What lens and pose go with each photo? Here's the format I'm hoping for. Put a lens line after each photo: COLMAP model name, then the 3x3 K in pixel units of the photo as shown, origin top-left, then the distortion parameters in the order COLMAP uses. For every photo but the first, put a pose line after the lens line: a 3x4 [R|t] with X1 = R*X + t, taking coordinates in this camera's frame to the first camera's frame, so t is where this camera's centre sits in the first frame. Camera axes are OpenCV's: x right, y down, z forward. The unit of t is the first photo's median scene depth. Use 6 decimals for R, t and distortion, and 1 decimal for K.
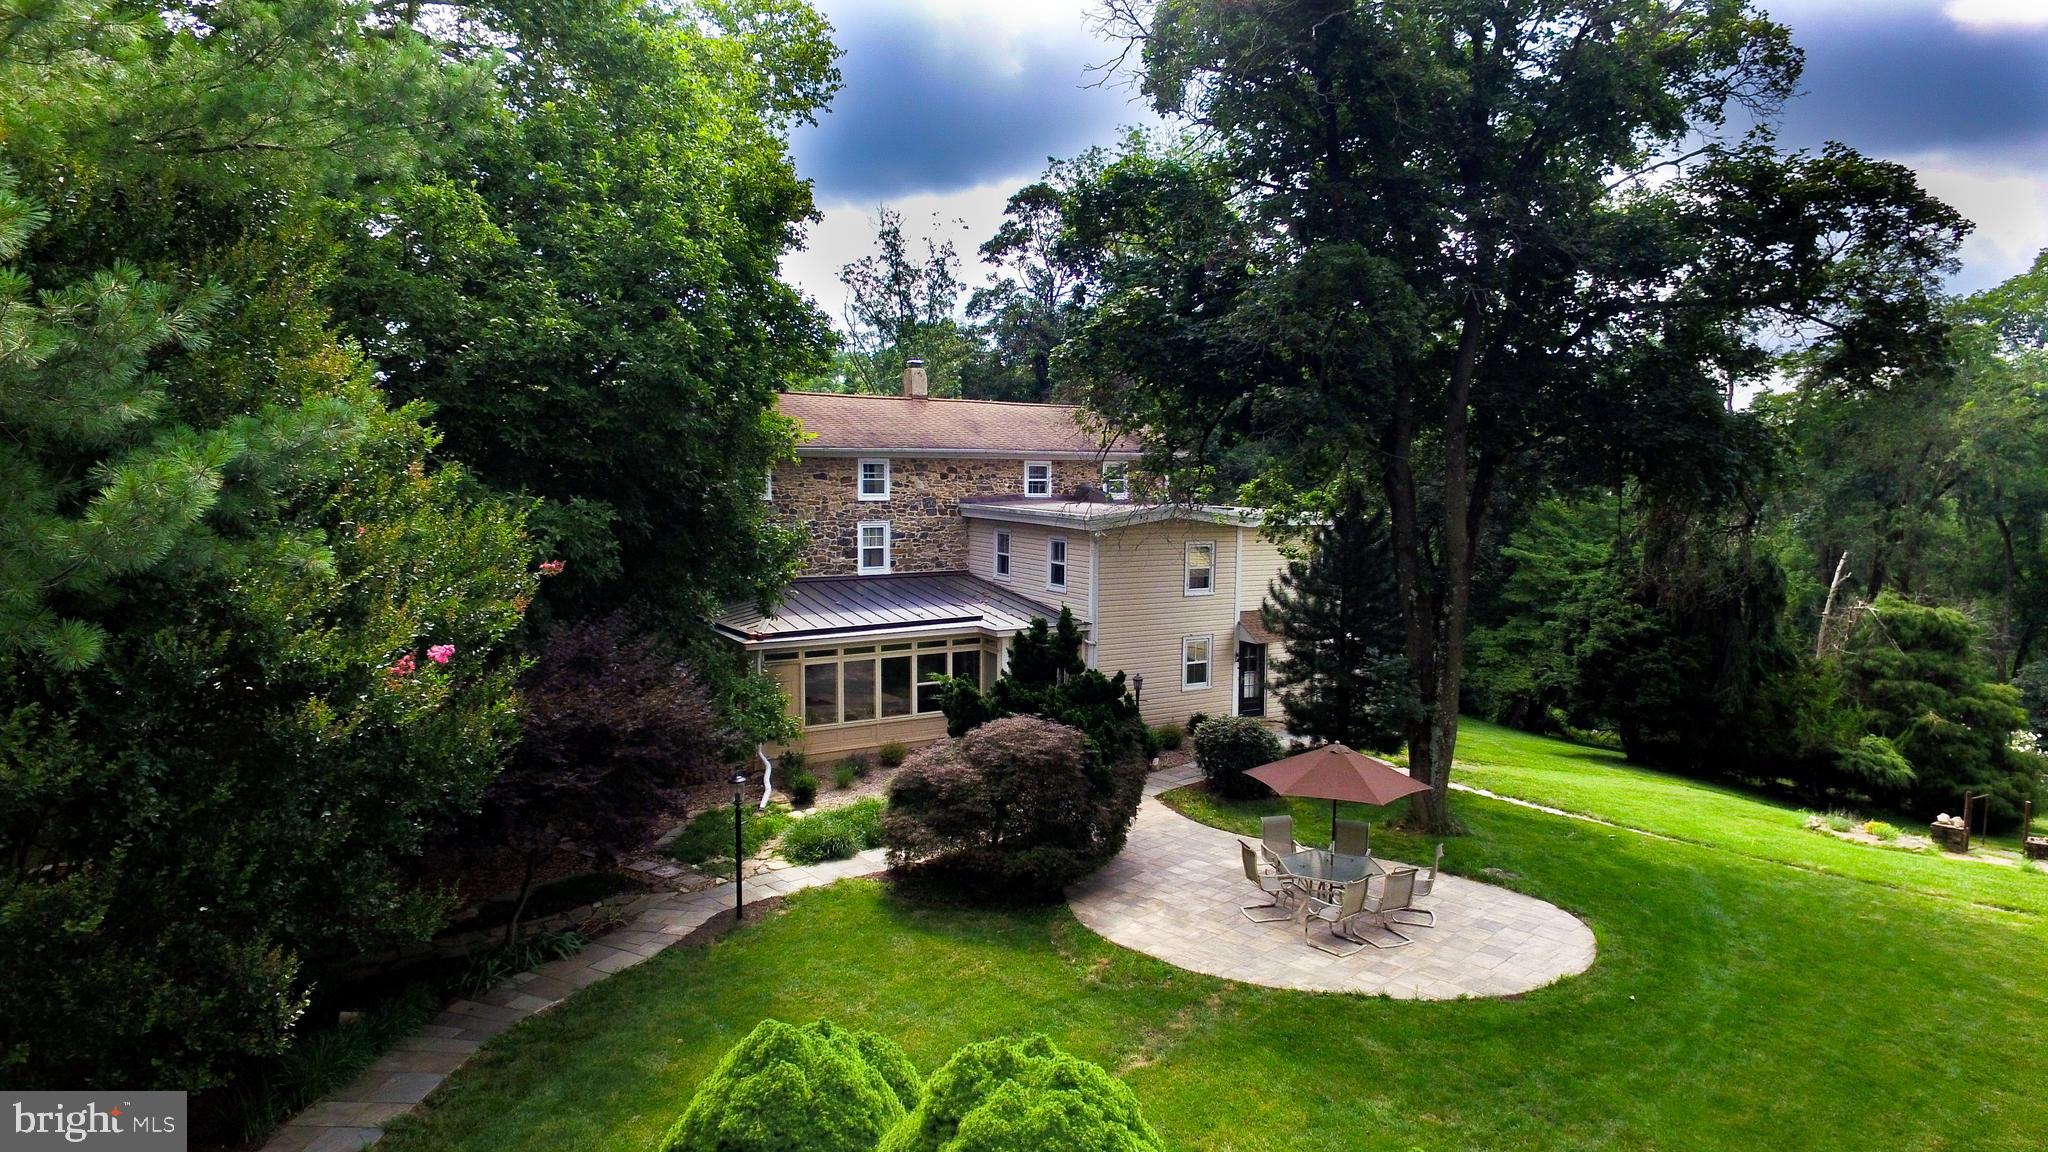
lens RADIAL K [[1191.8, 0, 1024.0], [0, 1191.8, 576.0], [0, 0, 1]] dist [-0.006142, 0.008735]
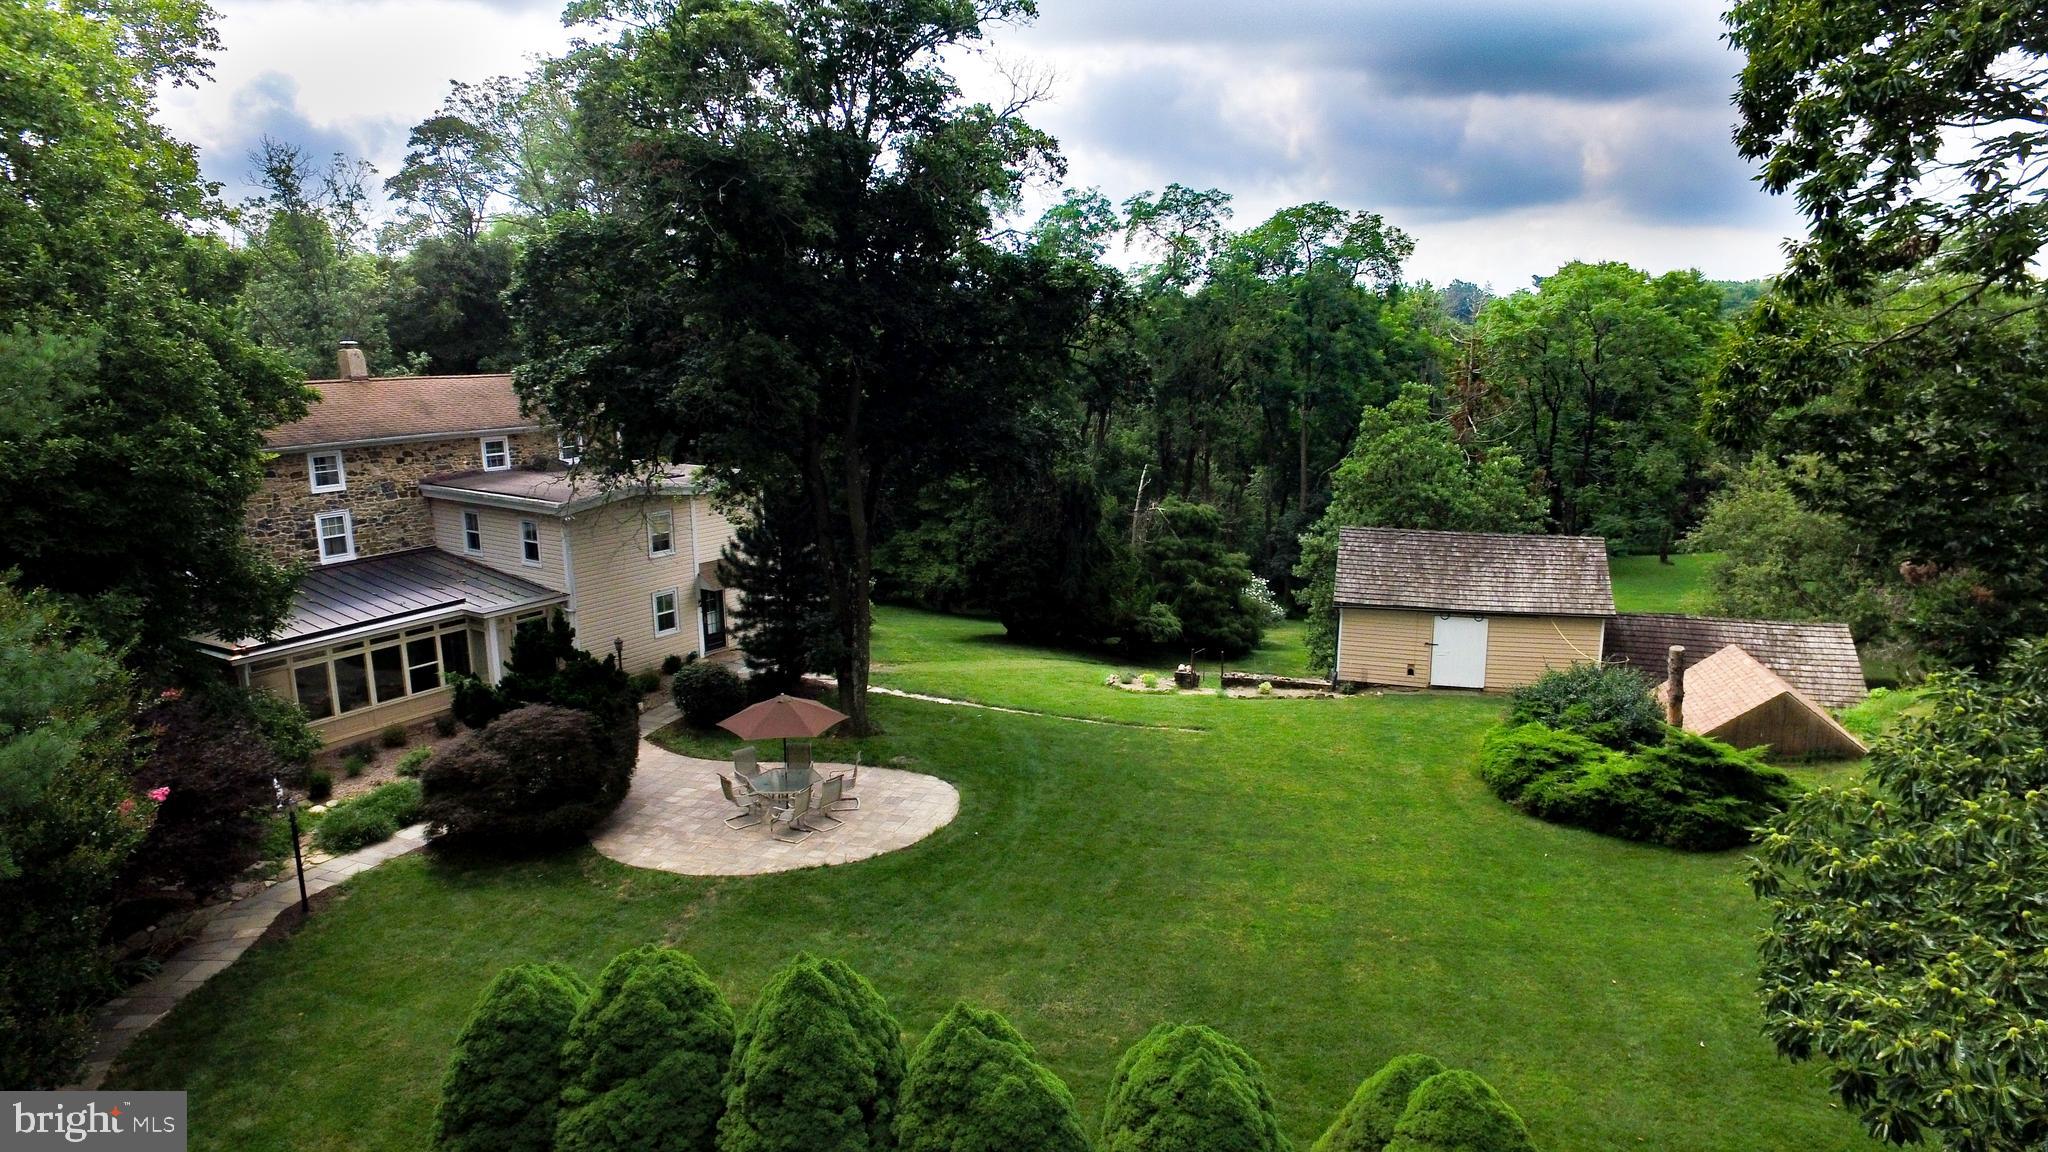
lens RADIAL K [[1203.0, 0, 1027.4], [0, 1203.0, 582.2], [0, 0, 1]] dist [0.002859, 0.010046]
pose [[0.896650, -0.107842, 0.429405, -0.048624], [0.055540, 0.989618, 0.132560, -0.109309], [-0.439243, -0.095011, 0.893330, -0.254005]]
